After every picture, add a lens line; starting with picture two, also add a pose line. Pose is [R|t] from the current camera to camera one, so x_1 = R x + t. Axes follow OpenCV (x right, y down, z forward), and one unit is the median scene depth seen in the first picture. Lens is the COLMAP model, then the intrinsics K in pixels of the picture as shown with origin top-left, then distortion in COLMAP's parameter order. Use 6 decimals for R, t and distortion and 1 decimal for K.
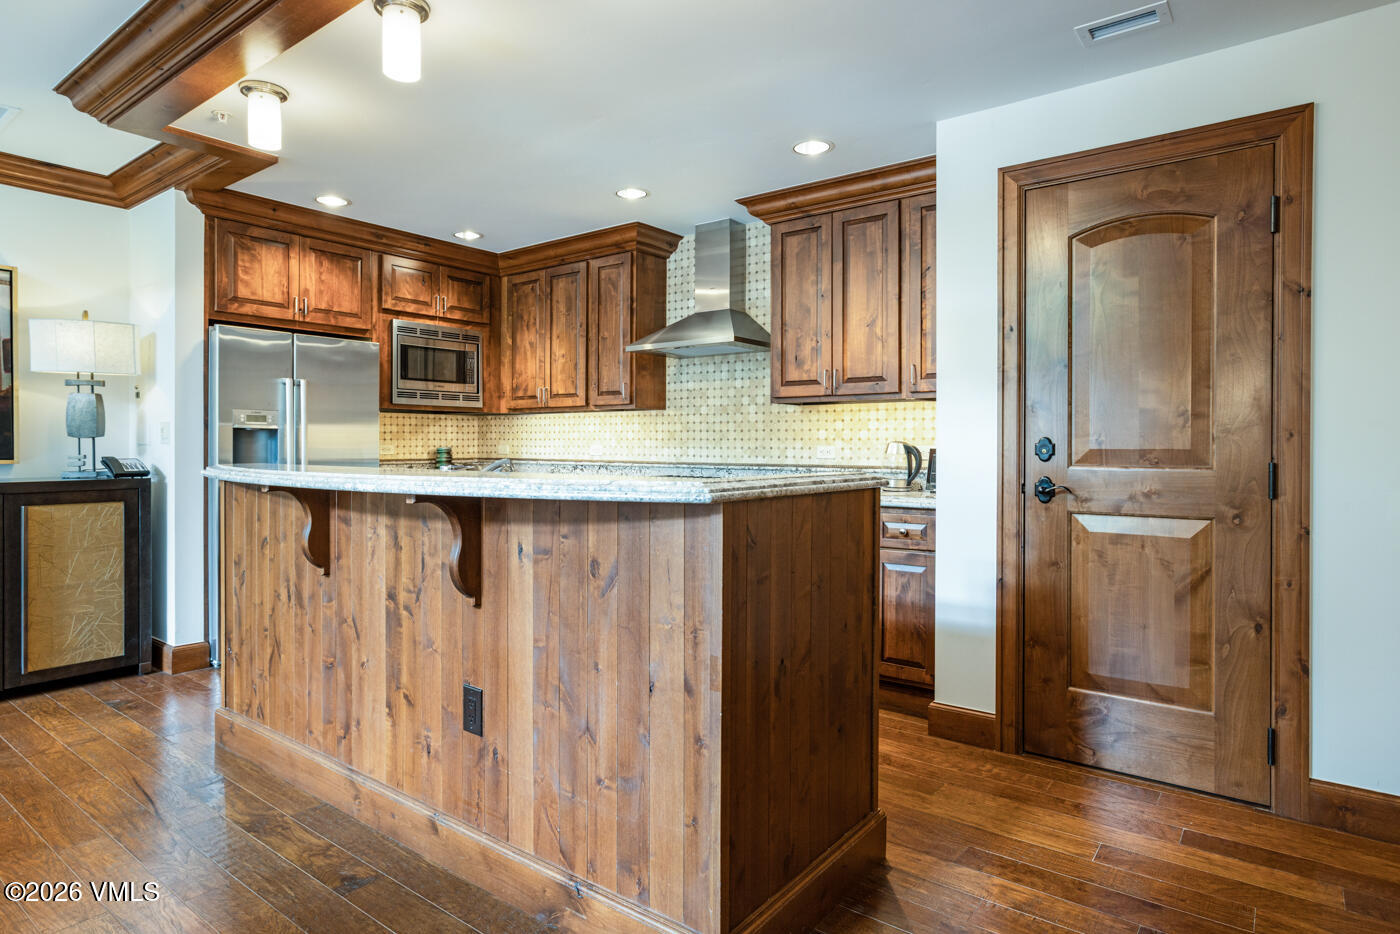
lens RADIAL K [[789.4, 0, 681.1], [0, 789.4, 452.7], [0, 0, 1]] dist [-0.016125, 0.008213]
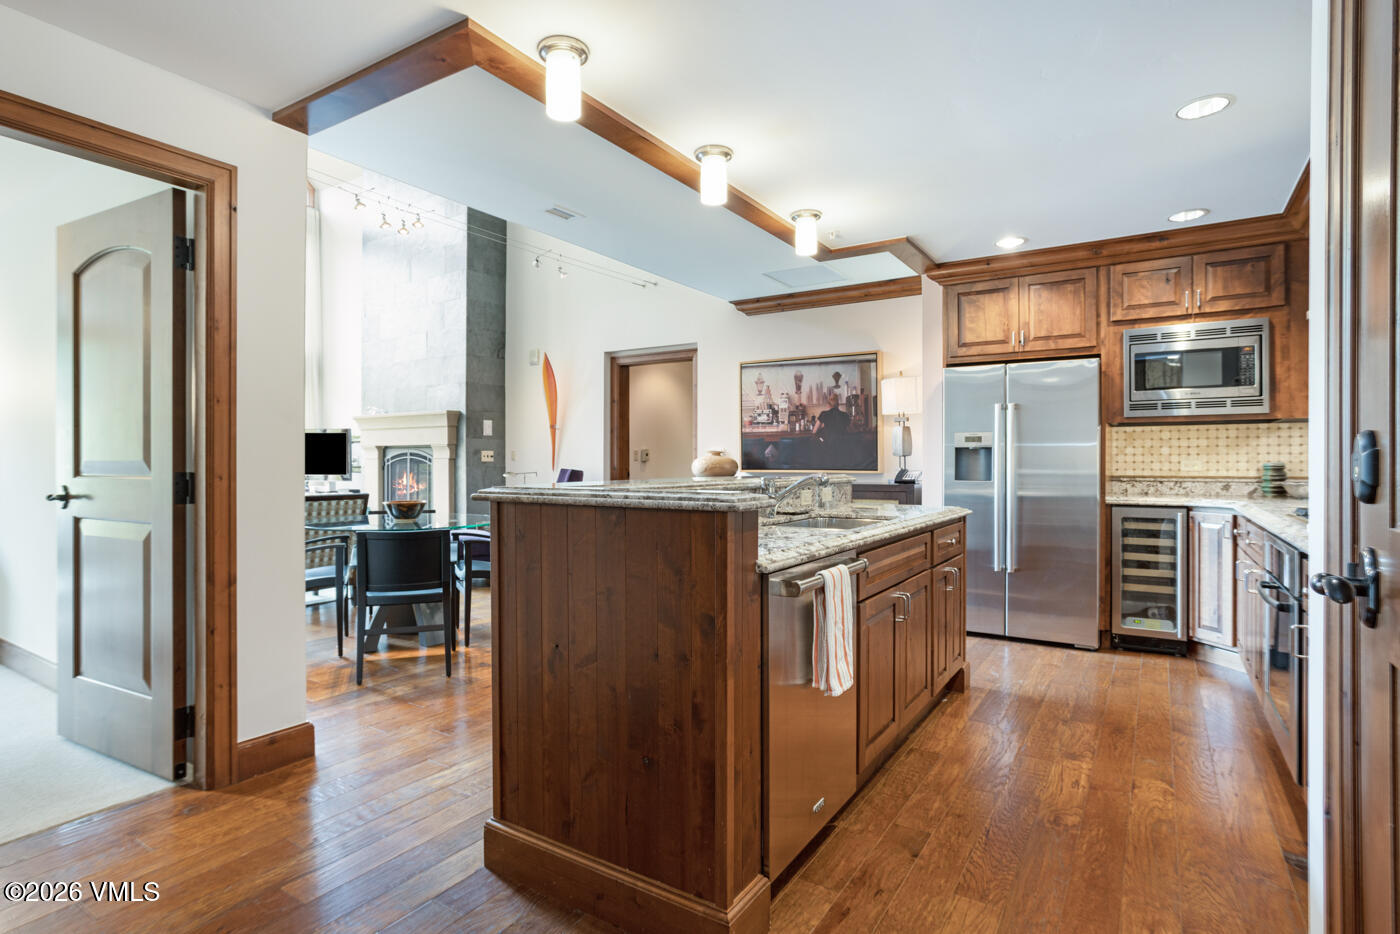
lens RADIAL K [[708.7, 0, 711.5], [0, 708.7, 458.8], [0, 0, 1]] dist [-0.018284, 0.003037]
pose [[0.107888, -0.005012, -0.994150, 0.506270], [-0.008100, 0.999950, -0.005920, -0.003177], [0.994130, 0.008692, 0.107842, 0.472829]]
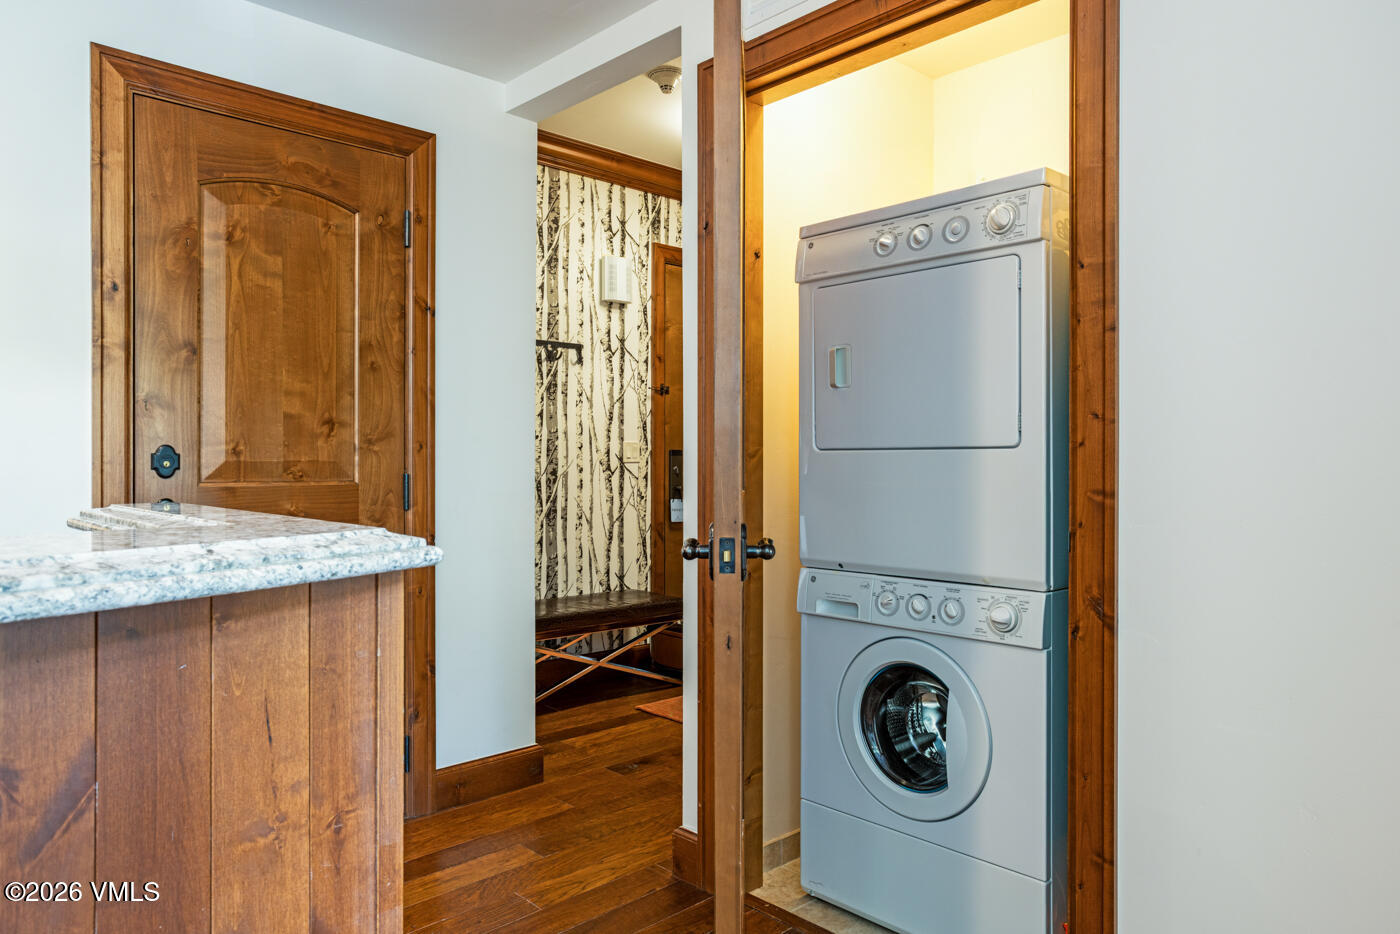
lens RADIAL K [[908.5, 0, 704.2], [0, 908.5, 471.9], [0, 0, 1]] dist [-0.008620, 0.009270]
pose [[0.142536, -0.015297, 0.989671, -0.206339], [0.005765, 0.999876, 0.014625, -0.002922], [-0.989773, 0.003621, 0.142607, 0.264589]]
